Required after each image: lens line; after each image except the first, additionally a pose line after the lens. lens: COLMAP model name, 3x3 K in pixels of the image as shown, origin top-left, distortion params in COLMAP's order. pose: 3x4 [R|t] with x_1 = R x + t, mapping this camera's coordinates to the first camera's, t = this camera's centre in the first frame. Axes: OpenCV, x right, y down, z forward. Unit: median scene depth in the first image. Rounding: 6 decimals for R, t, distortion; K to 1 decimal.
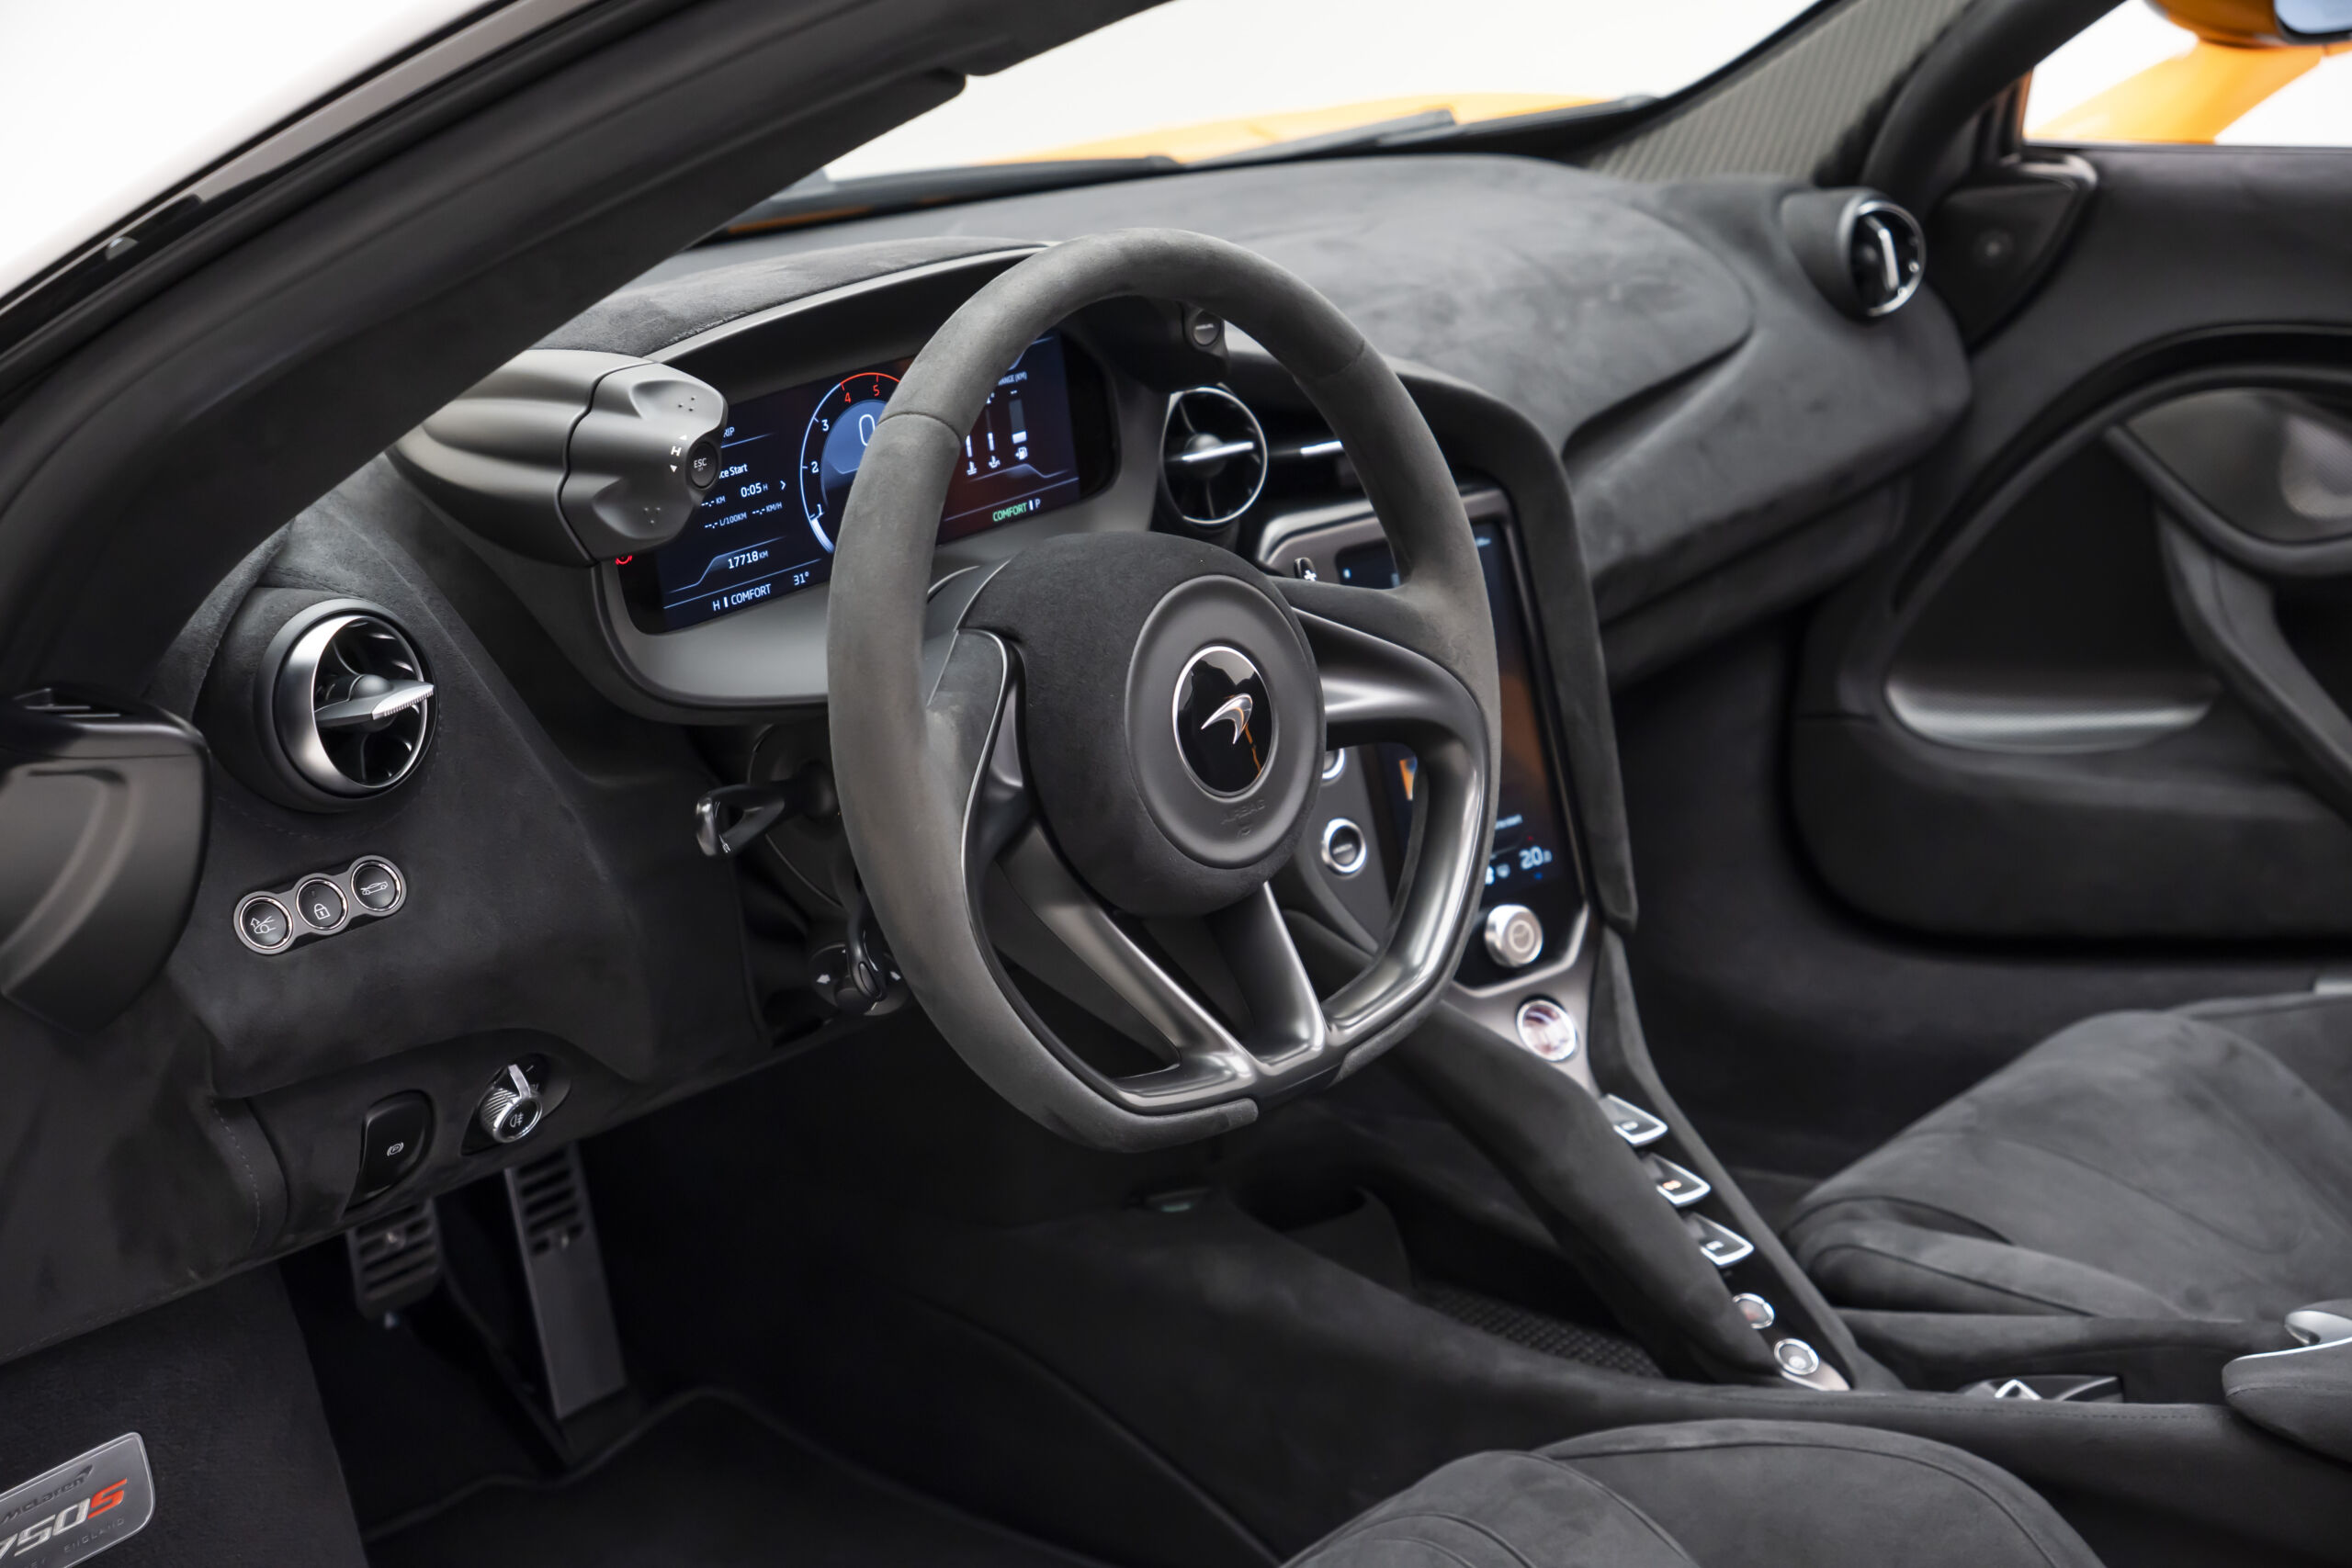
lens RADIAL K [[3476.7, 0, 1163.7], [0, 3476.7, 792.7], [0, 0, 1]] dist [0.230493, 0.000000]
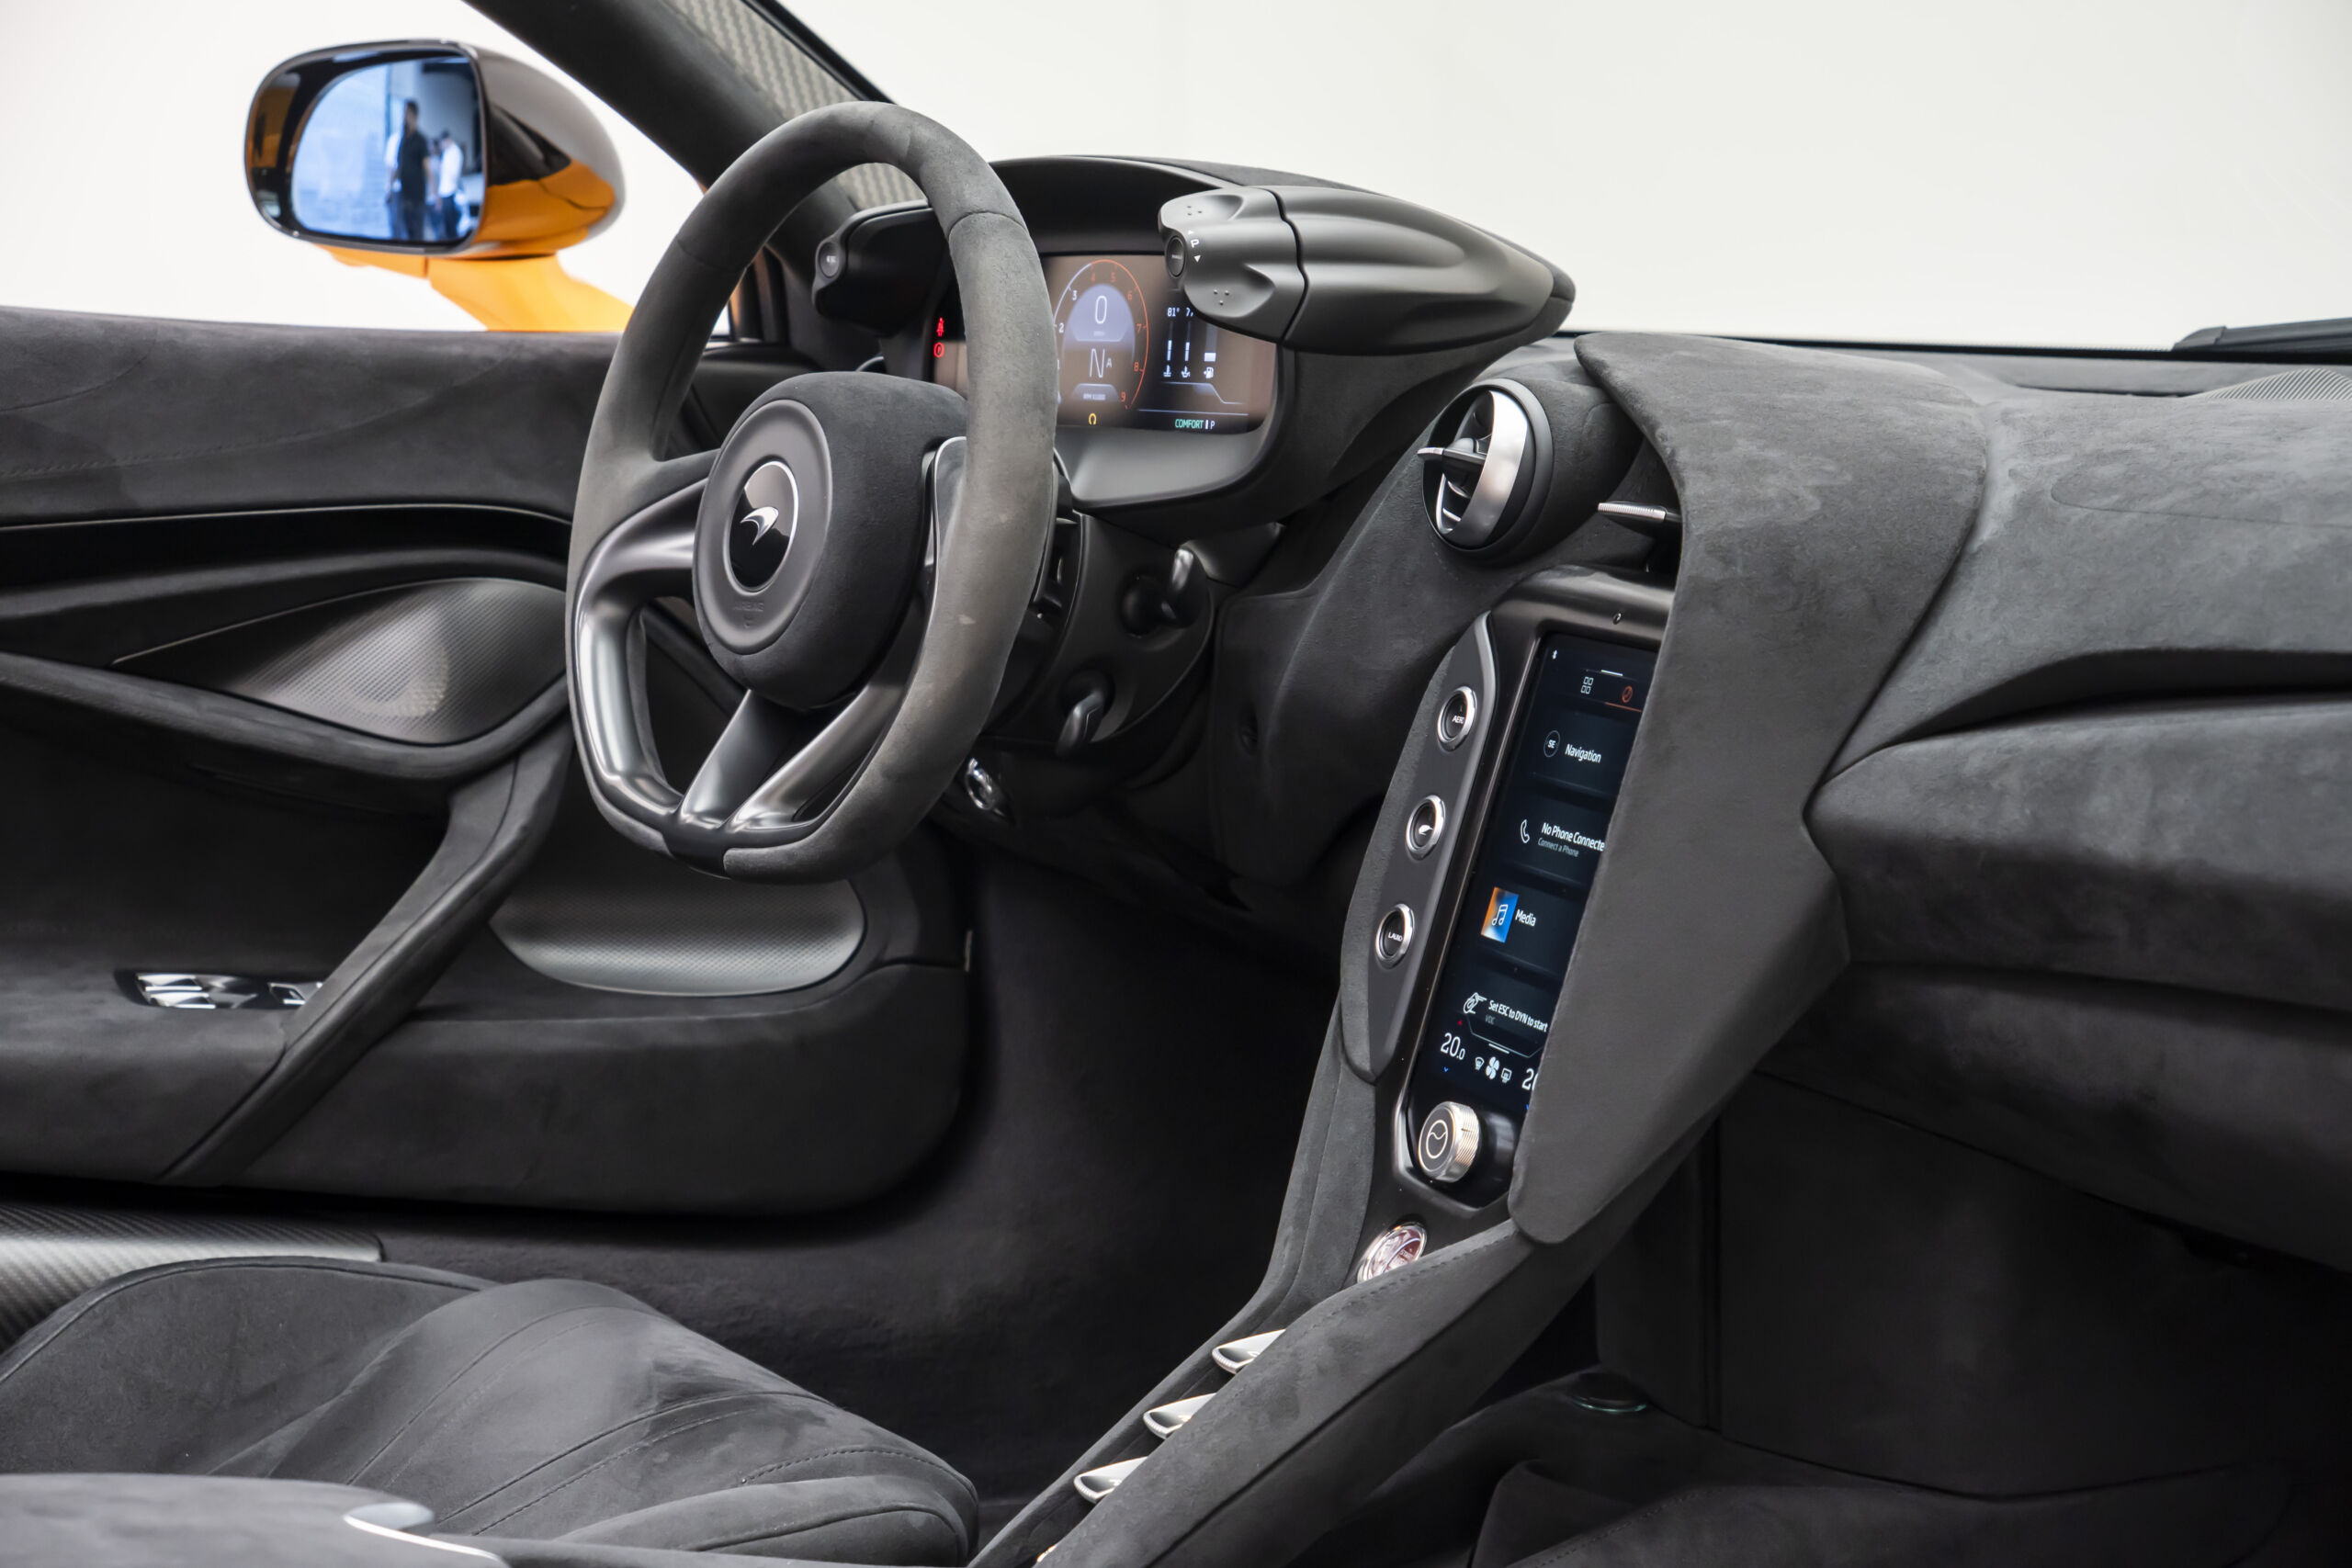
lens RADIAL K [[3464.5, 0, 1170.6], [0, 3464.5, 781.9], [0, 0, 1]] dist [0.150407, 0.000000]
pose [[-0.251654, 0.170835, -0.952620, 0.876853], [-0.303937, 0.920550, 0.245375, -0.212974], [0.918854, 0.351287, -0.179737, 1.101133]]
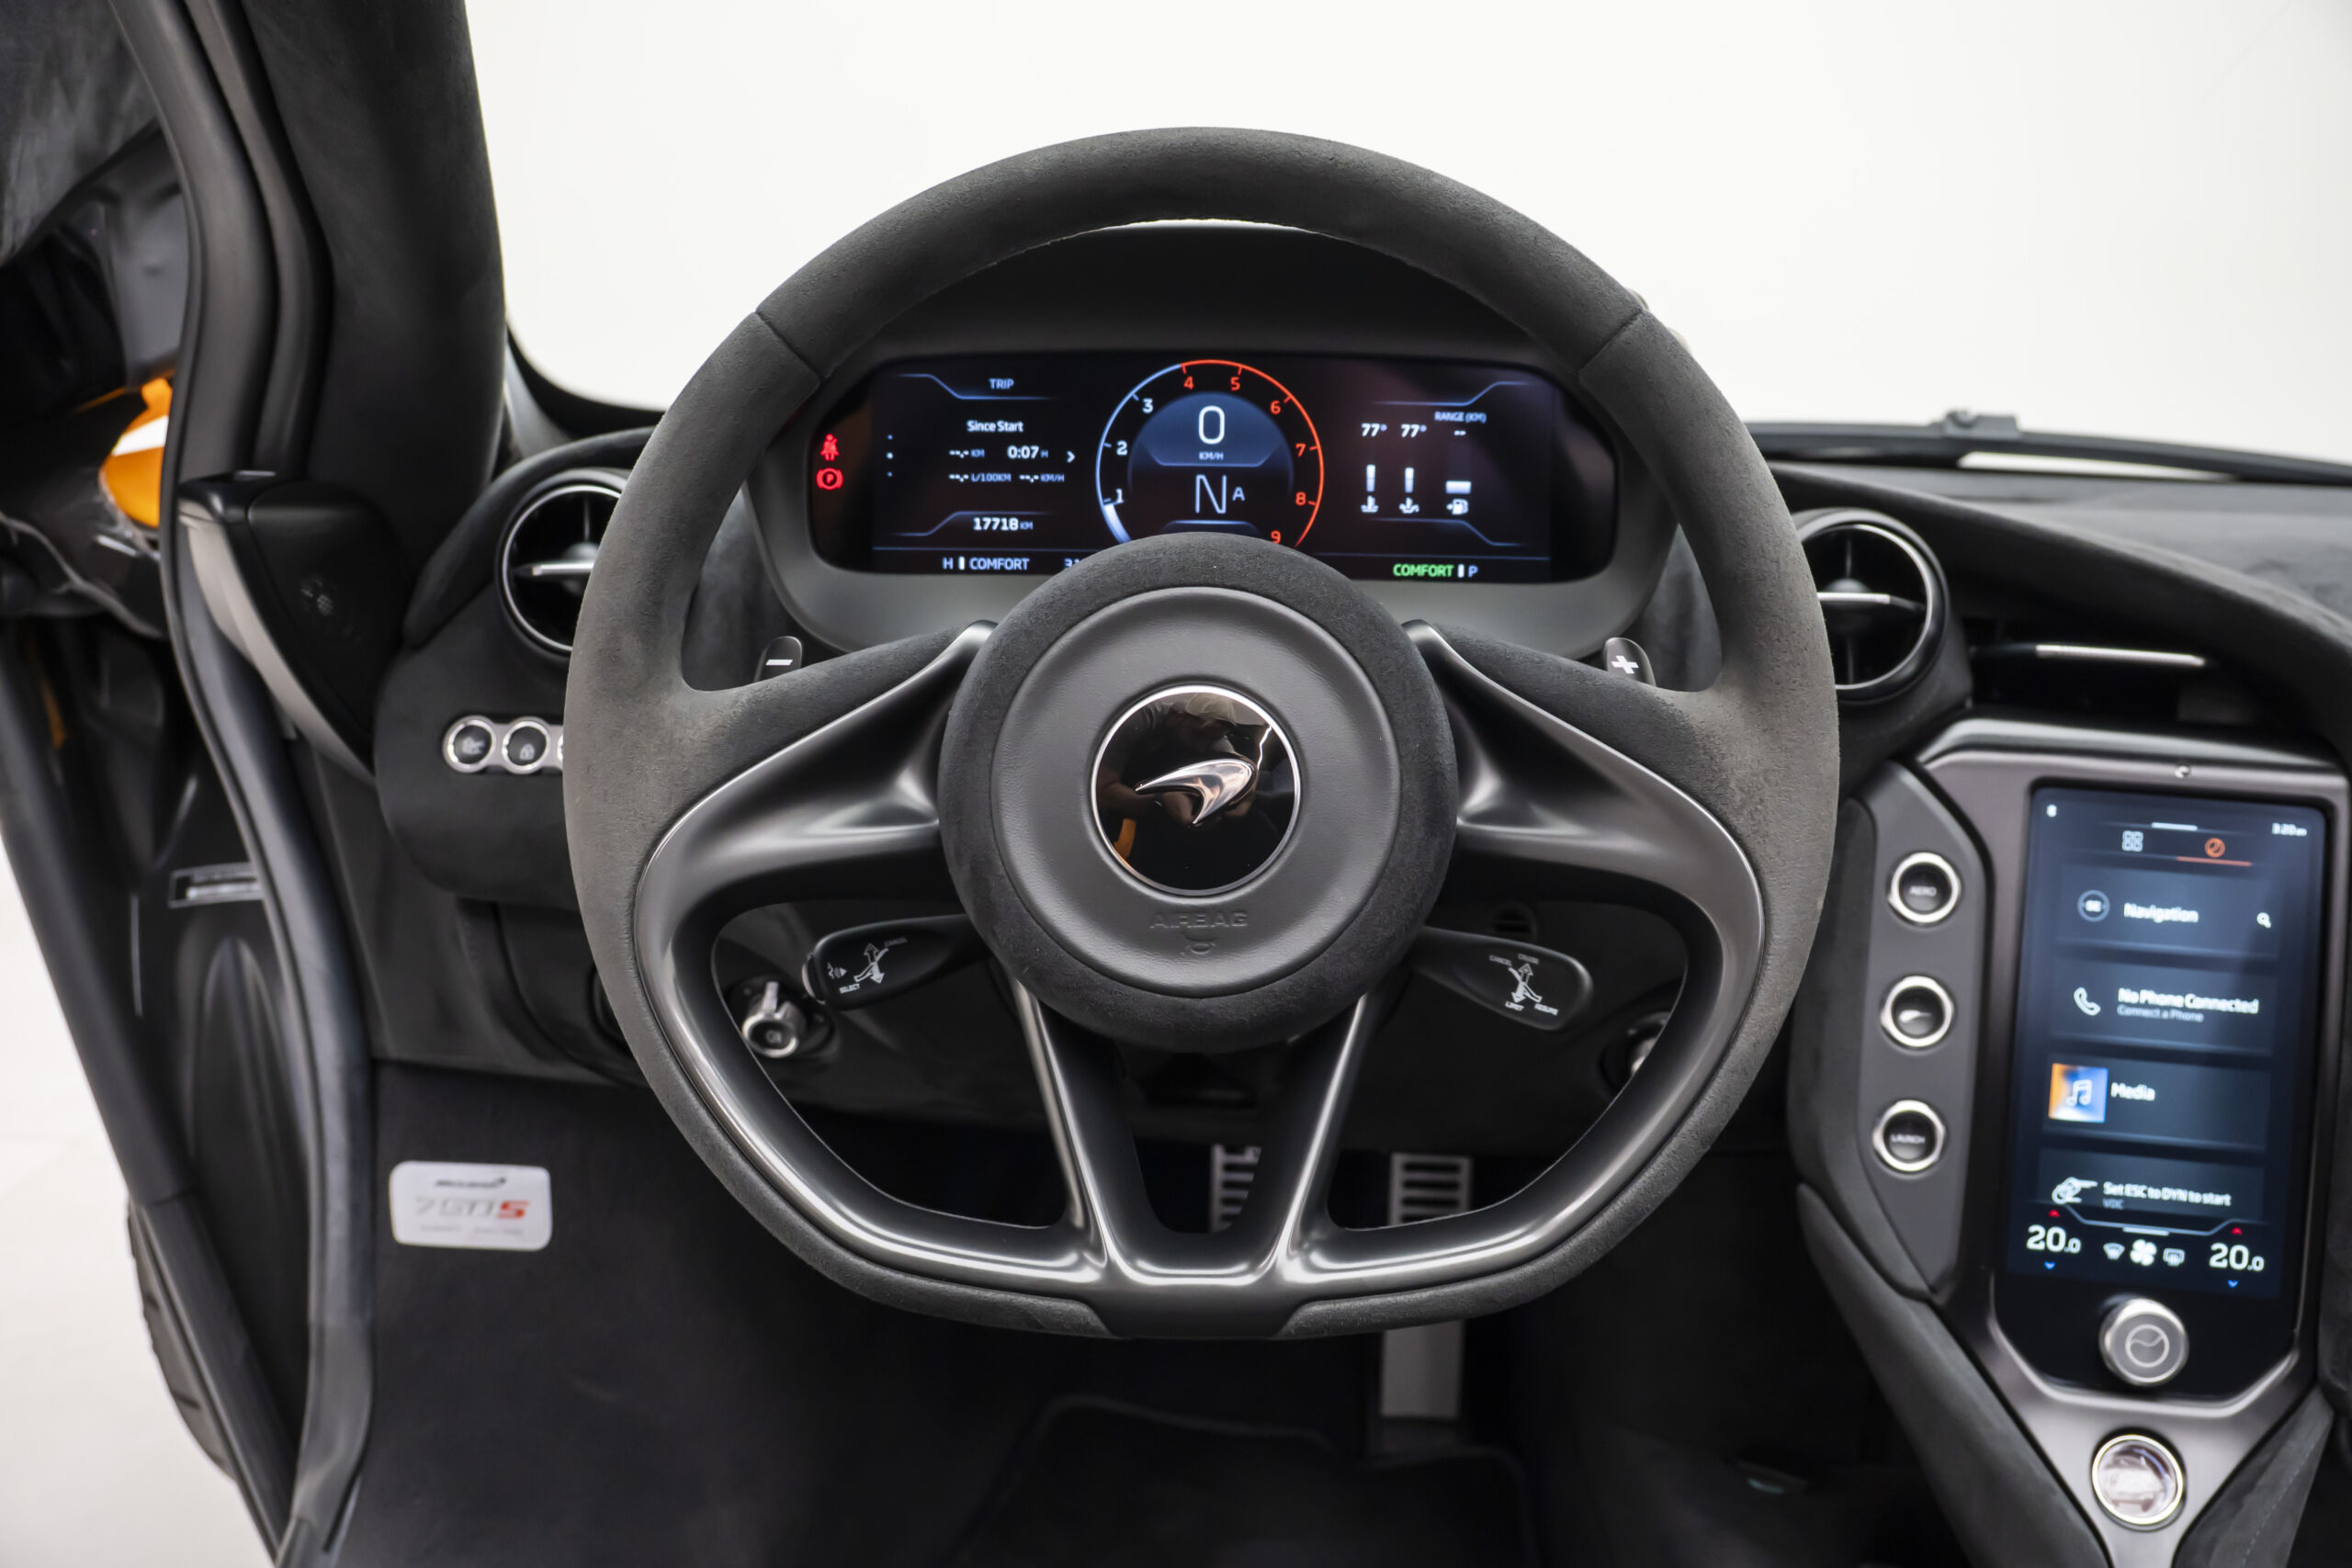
lens RADIAL K [[1920.4, 0, 1195.1], [0, 1920.4, 821.0], [0, 0, 1]] dist [-0.153710, 0.045143]
pose [[0.611799, 0.225818, -0.758095, 0.256978], [-0.289114, 0.955913, 0.051422, -0.027609], [0.736285, 0.187716, 0.650114, 0.605777]]
